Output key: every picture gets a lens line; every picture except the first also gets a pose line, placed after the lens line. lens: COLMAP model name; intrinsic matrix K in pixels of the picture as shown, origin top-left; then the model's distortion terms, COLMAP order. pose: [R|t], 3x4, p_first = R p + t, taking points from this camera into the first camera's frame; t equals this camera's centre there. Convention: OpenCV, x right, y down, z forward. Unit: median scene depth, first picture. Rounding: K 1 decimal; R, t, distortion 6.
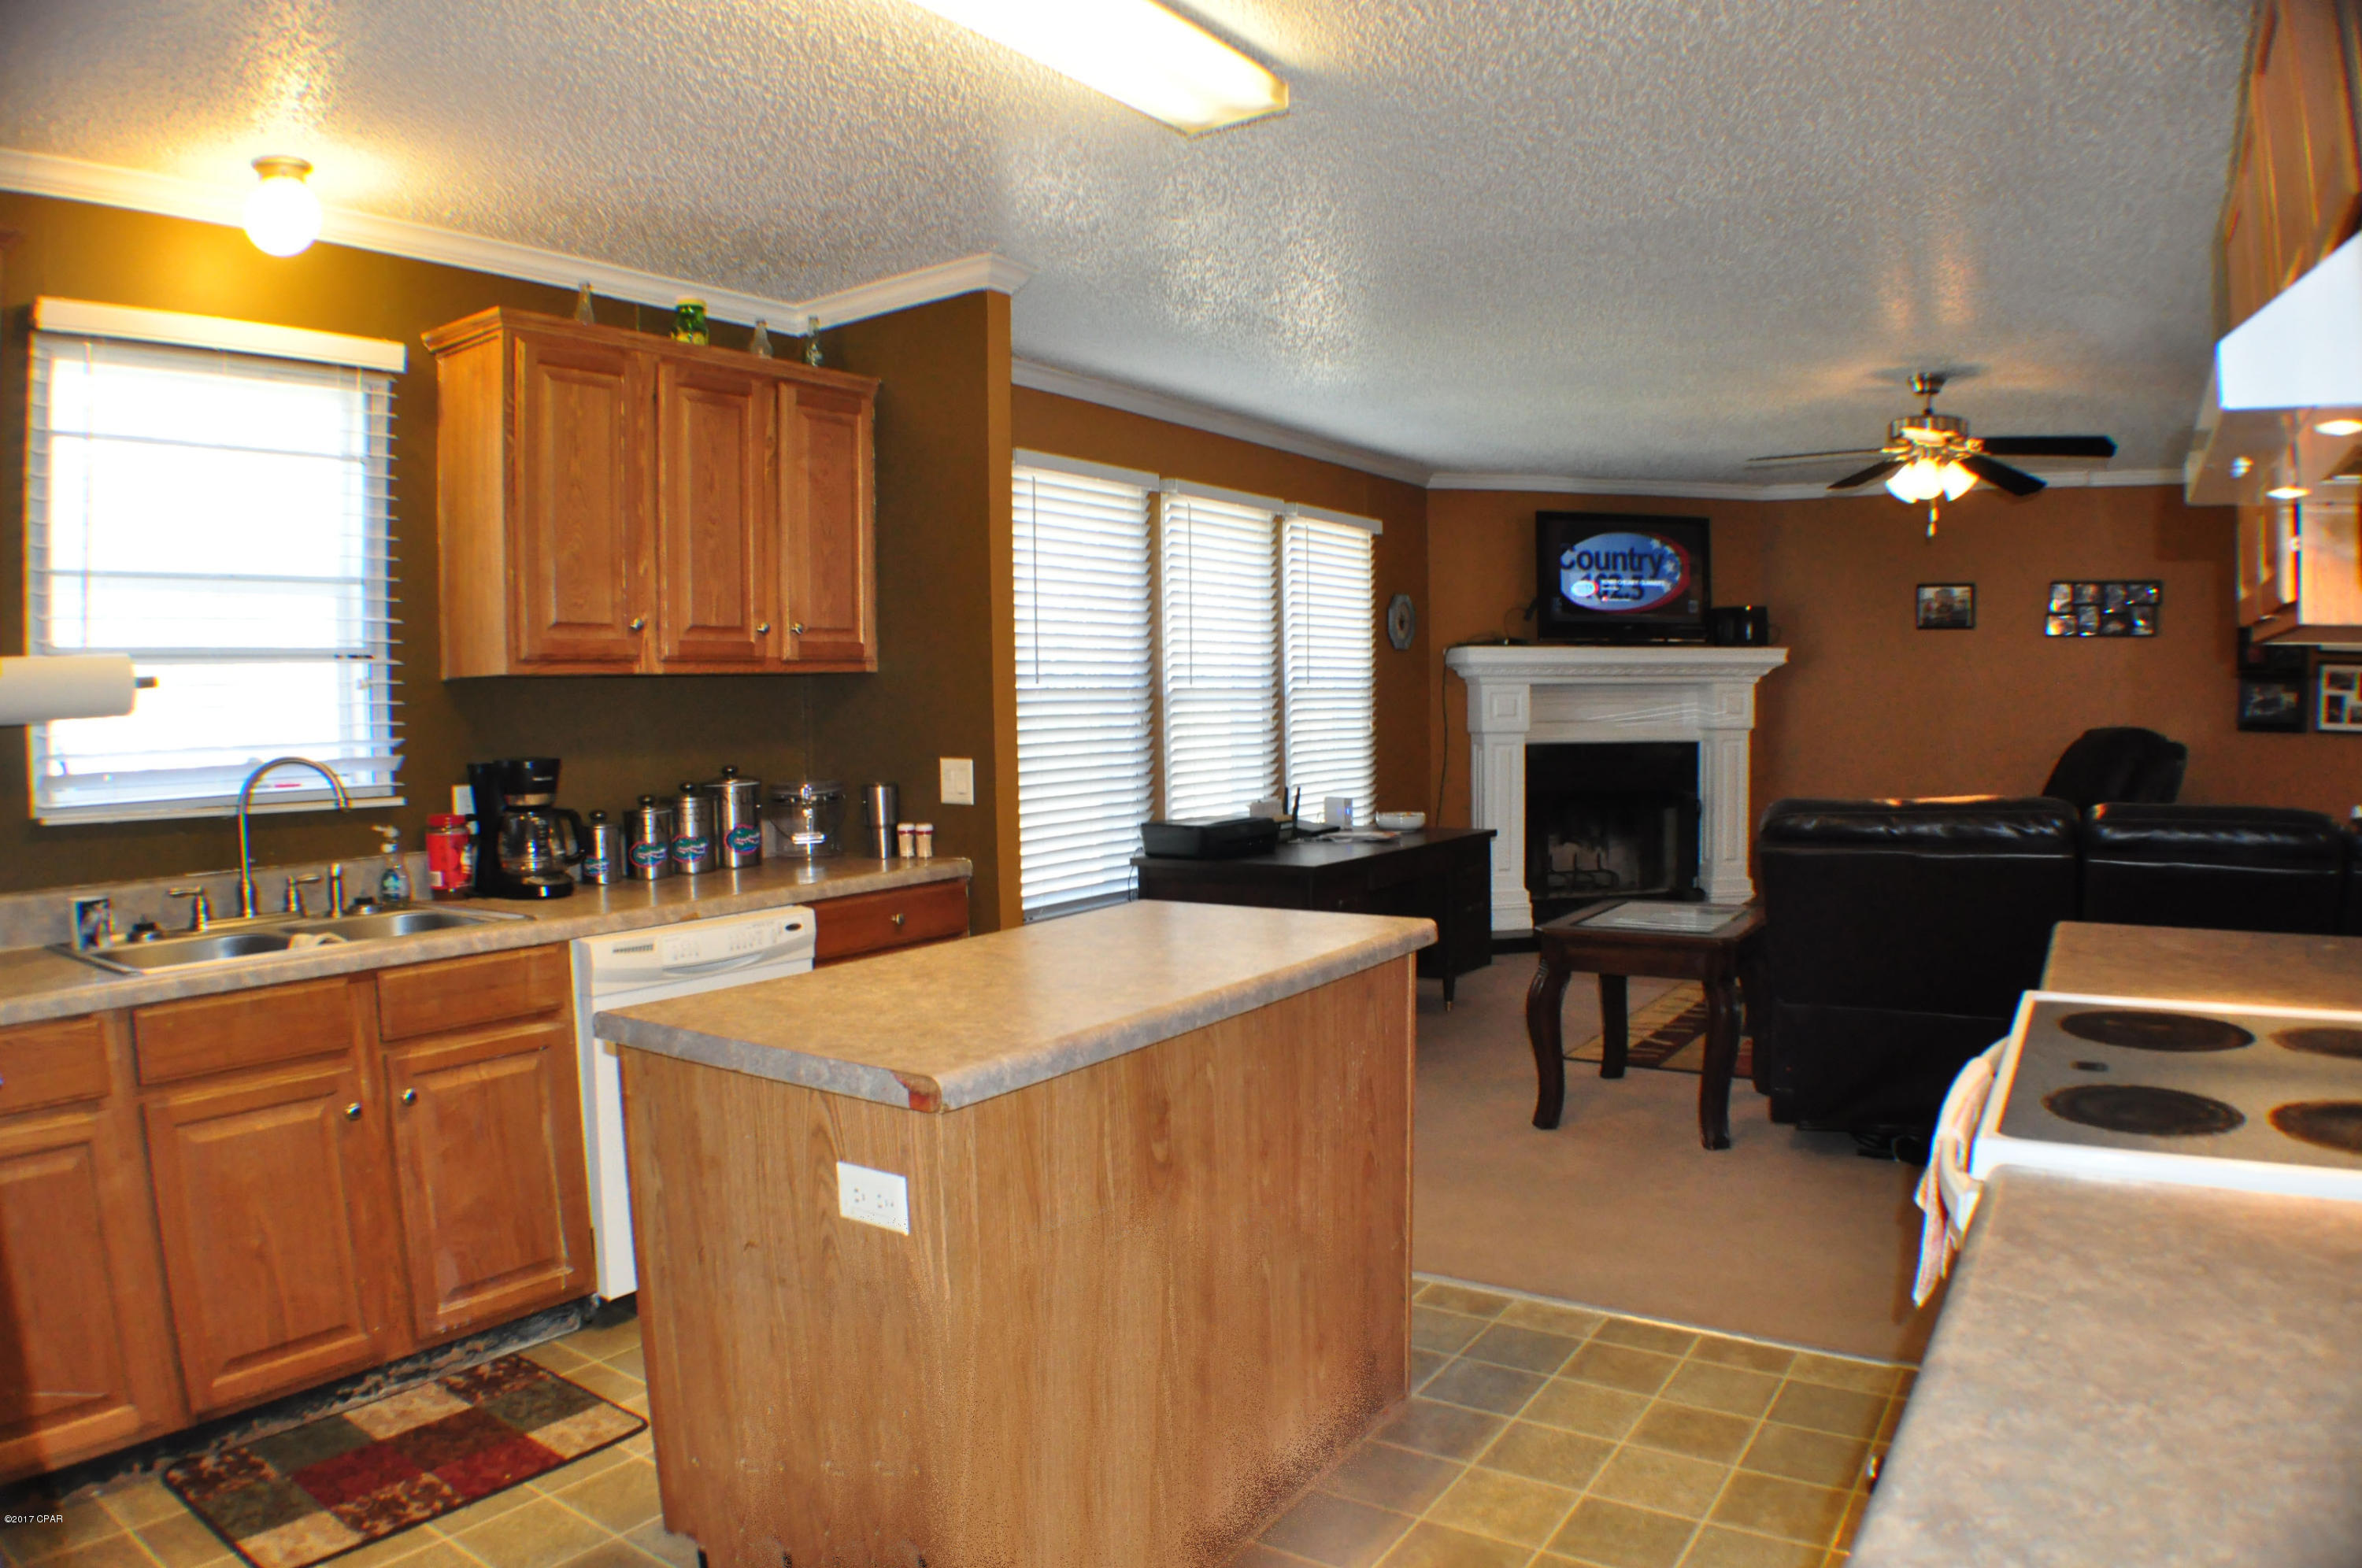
lens RADIAL K [[1515.2, 0, 1178.6], [0, 1515.2, 811.0], [0, 0, 1]] dist [-0.207897, 0.045097]
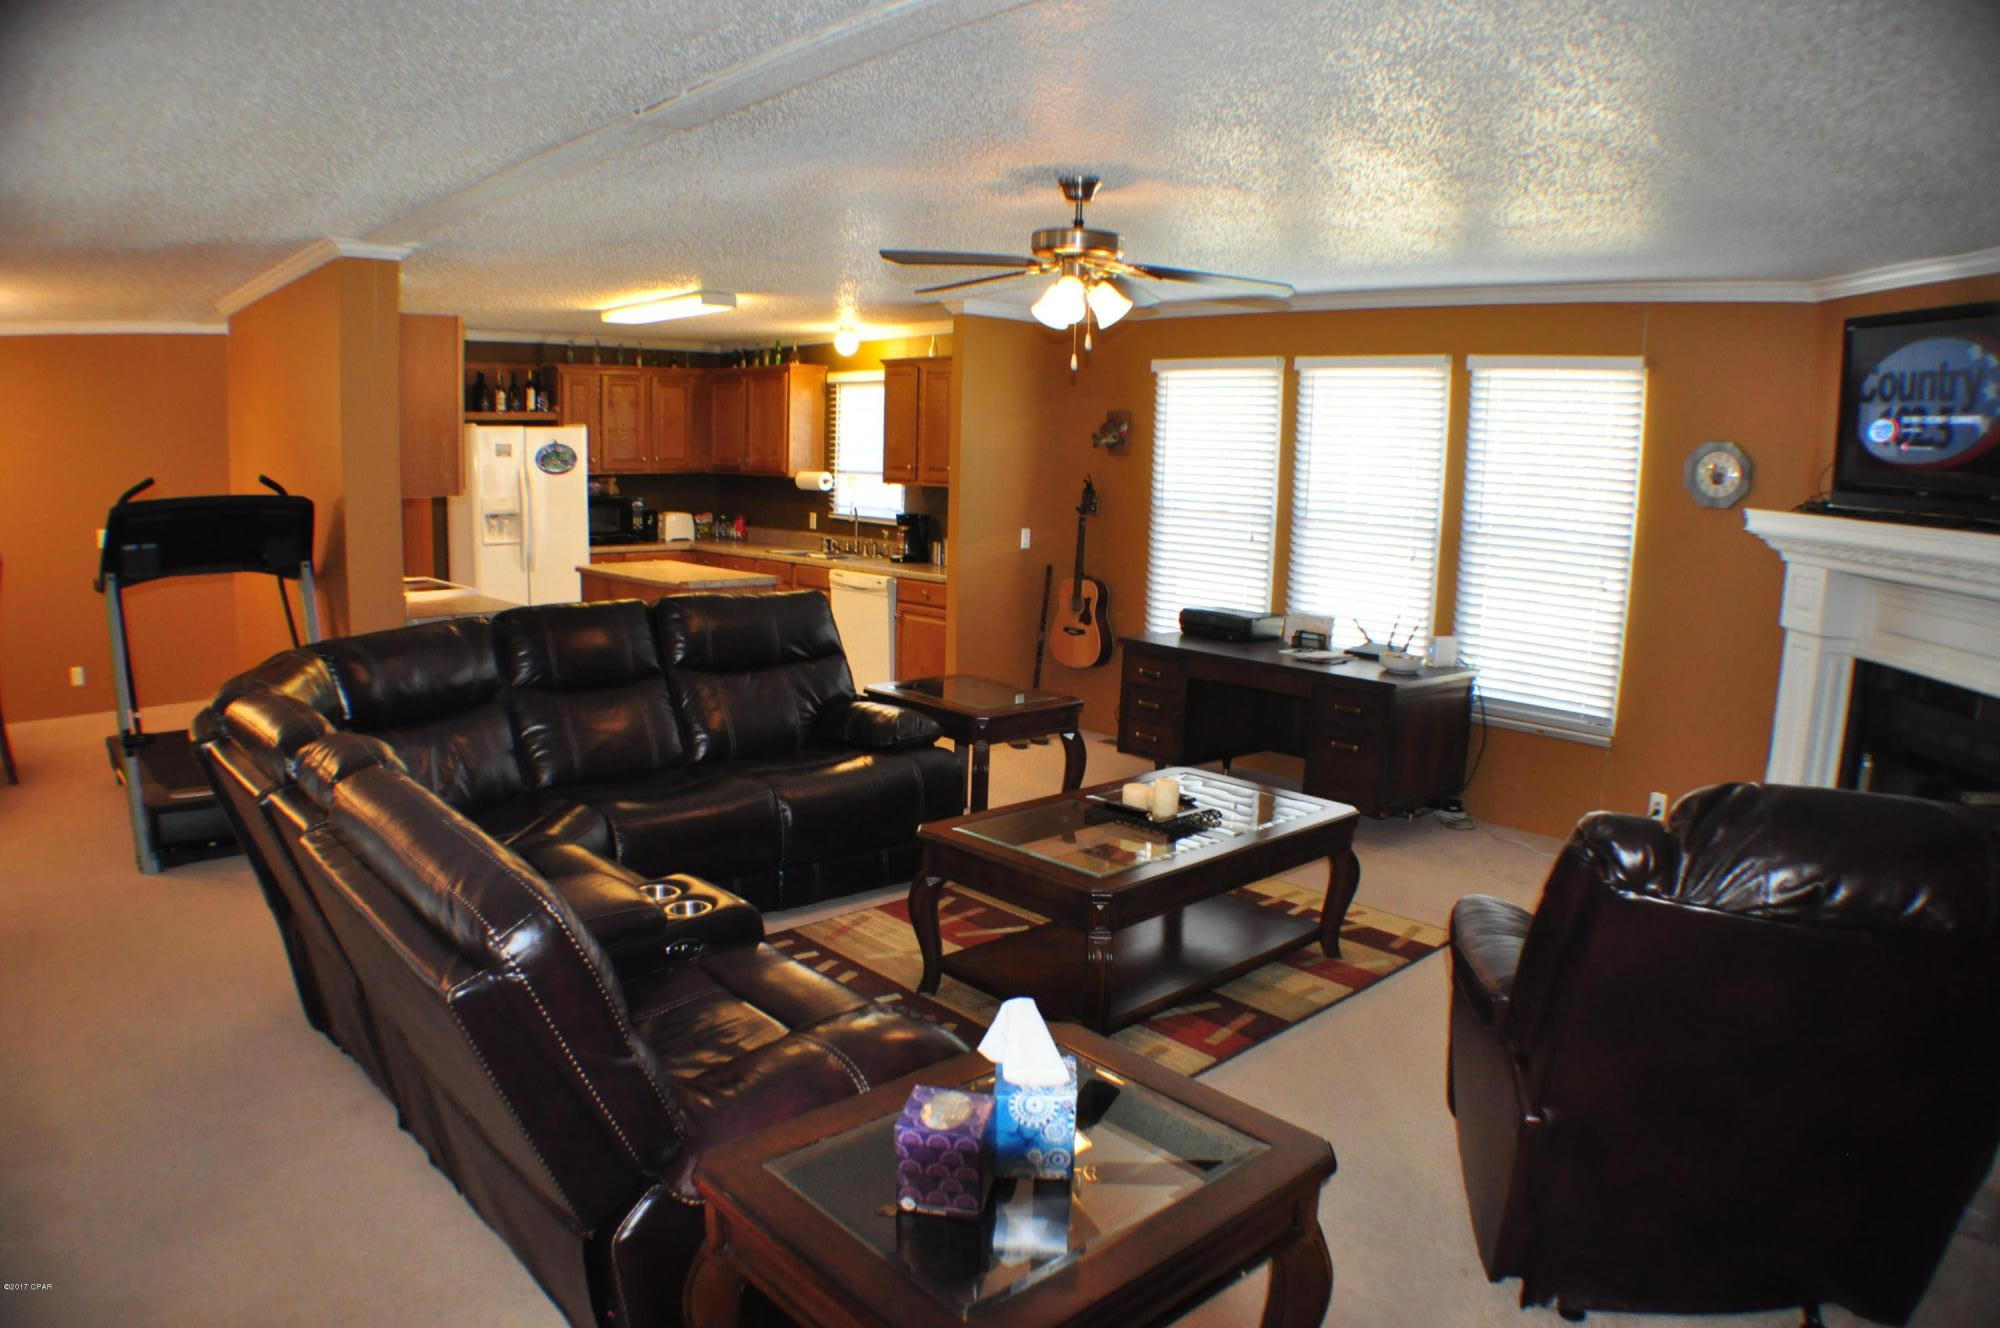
lens RADIAL K [[1283.1, 0, 997.9], [0, 1283.1, 686.8], [0, 0, 1]] dist [-0.207897, 0.045097]
pose [[-0.216314, 0.182077, -0.959196, 0.913520], [-0.100405, 0.973099, 0.207359, -0.112505], [0.971147, 0.141162, -0.192214, 0.790220]]
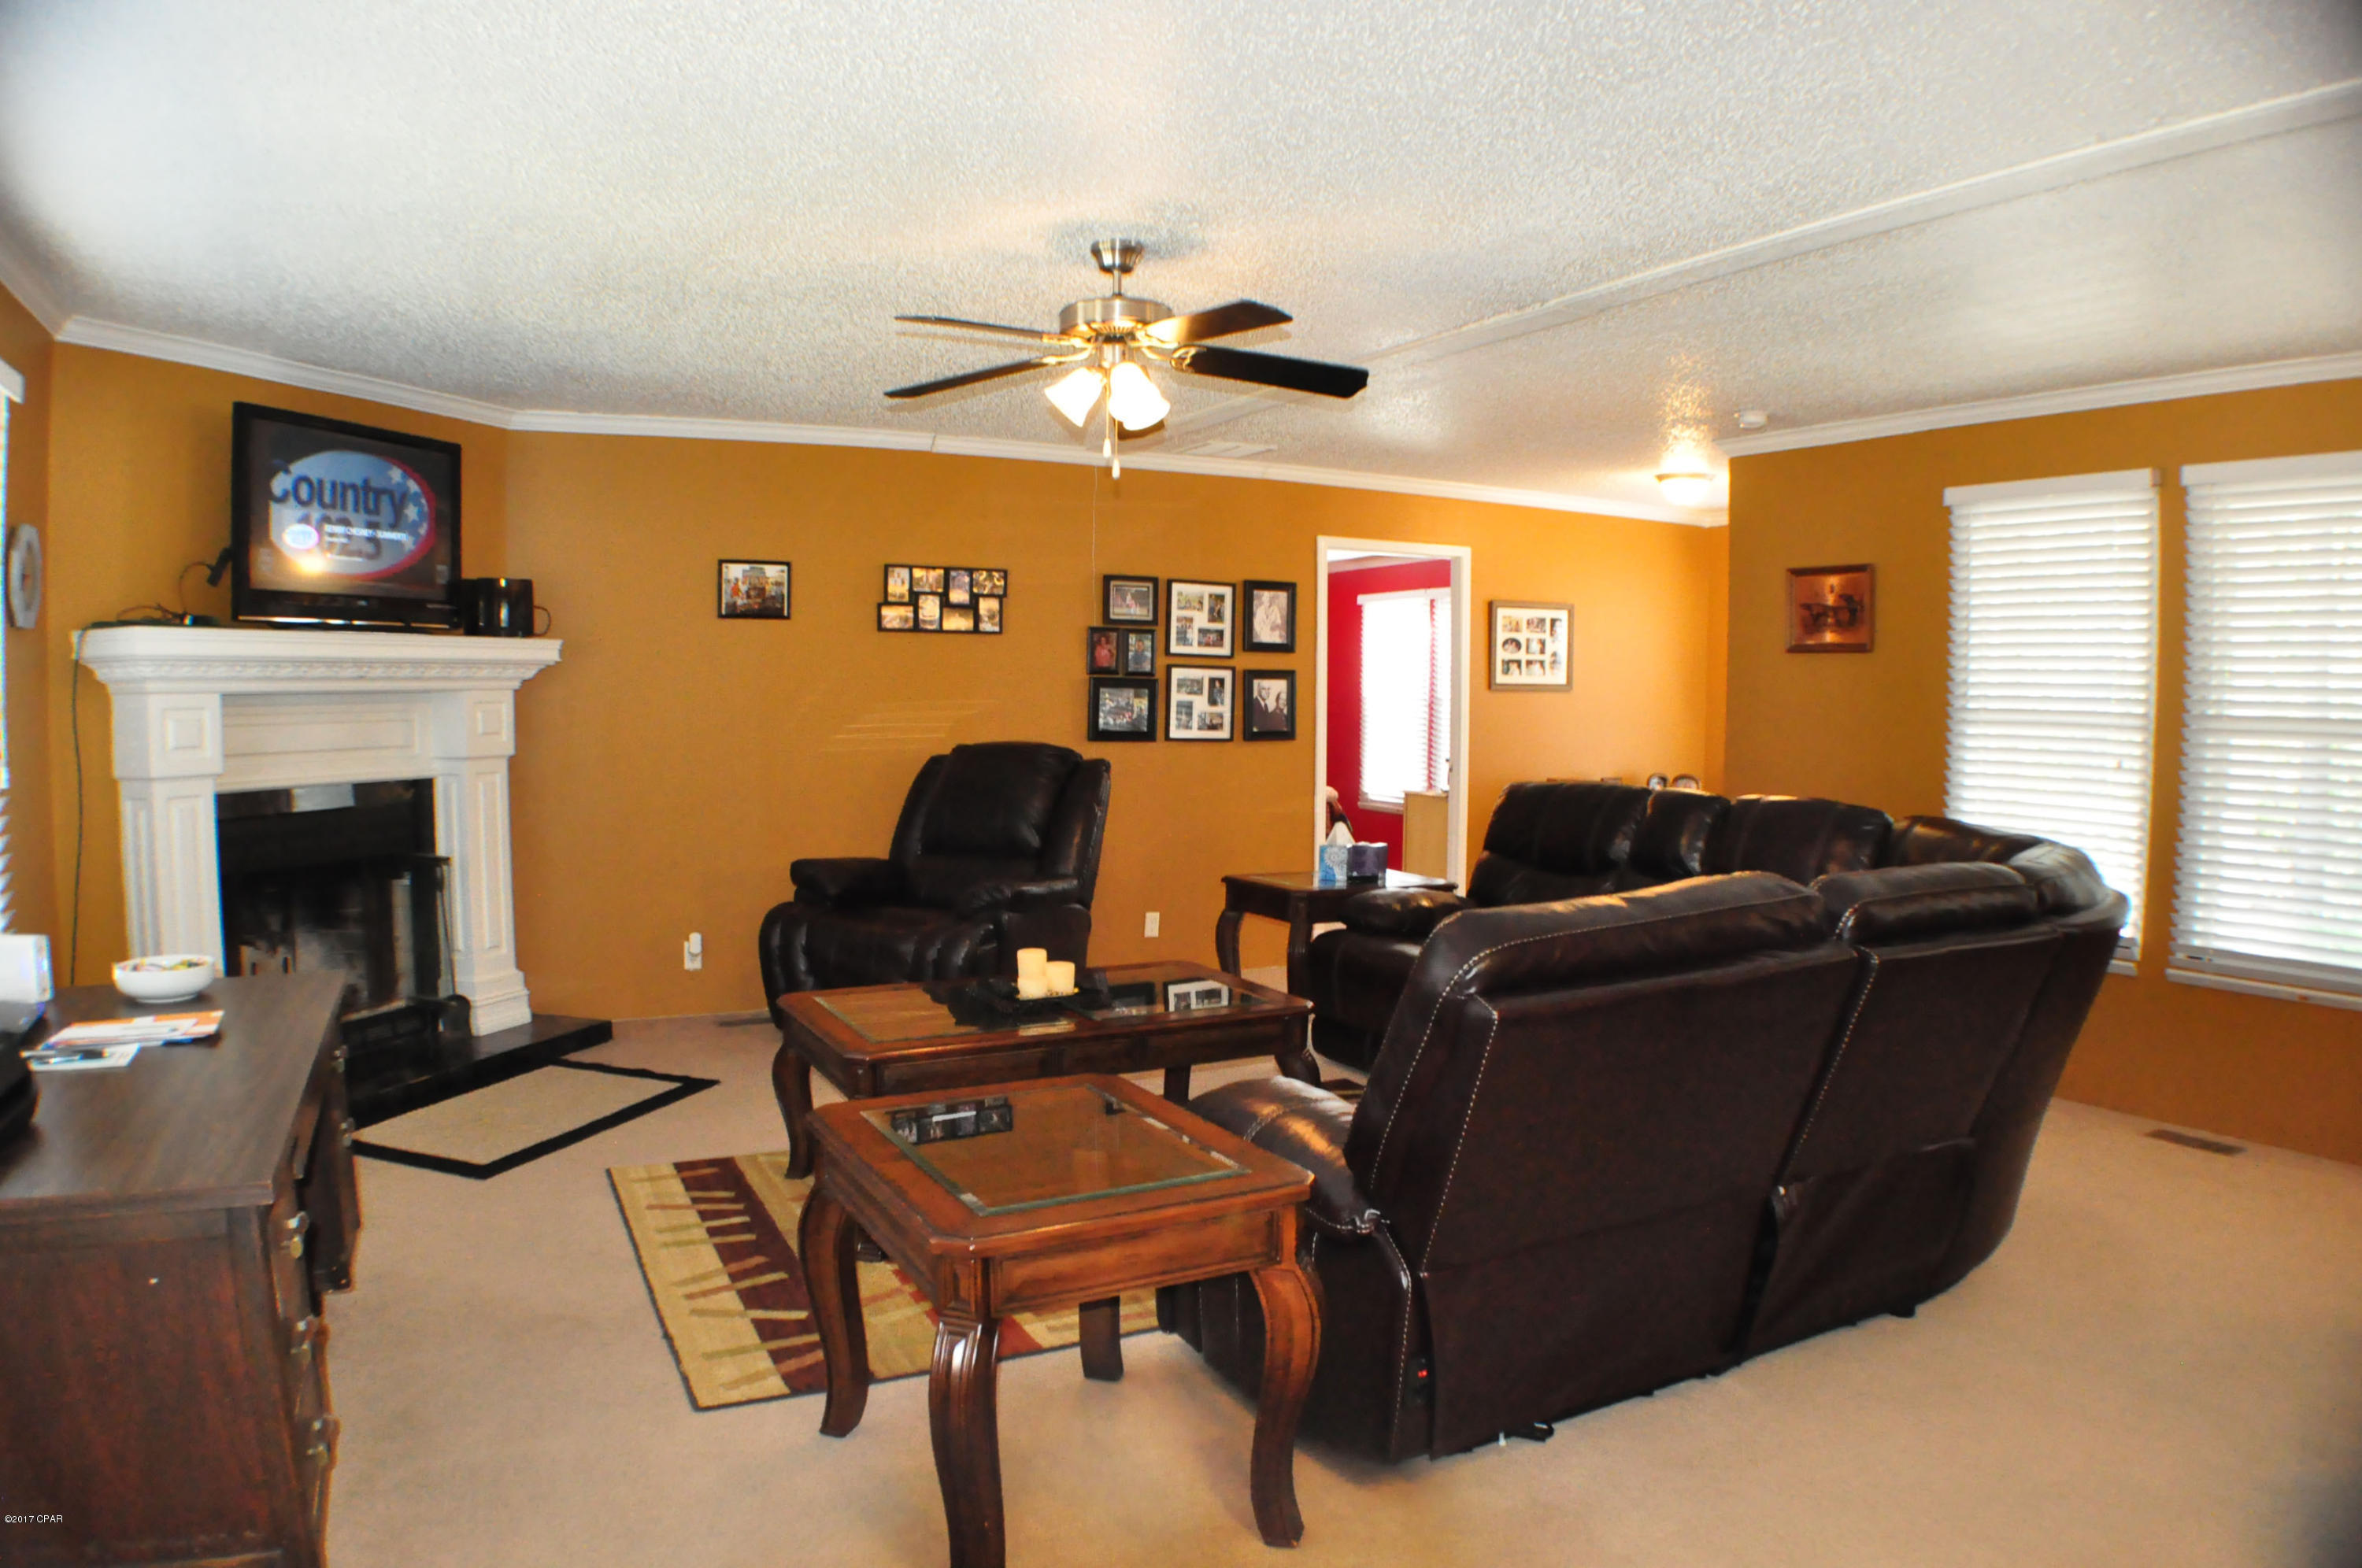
lens RADIAL K [[1515.2, 0, 1178.6], [0, 1515.2, 811.0], [0, 0, 1]] dist [-0.207897, 0.045097]
pose [[0.478776, -0.049372, 0.876548, -0.066379], [0.053039, 0.998220, 0.027256, -0.035836], [-0.876334, 0.033441, 0.480543, 0.441760]]
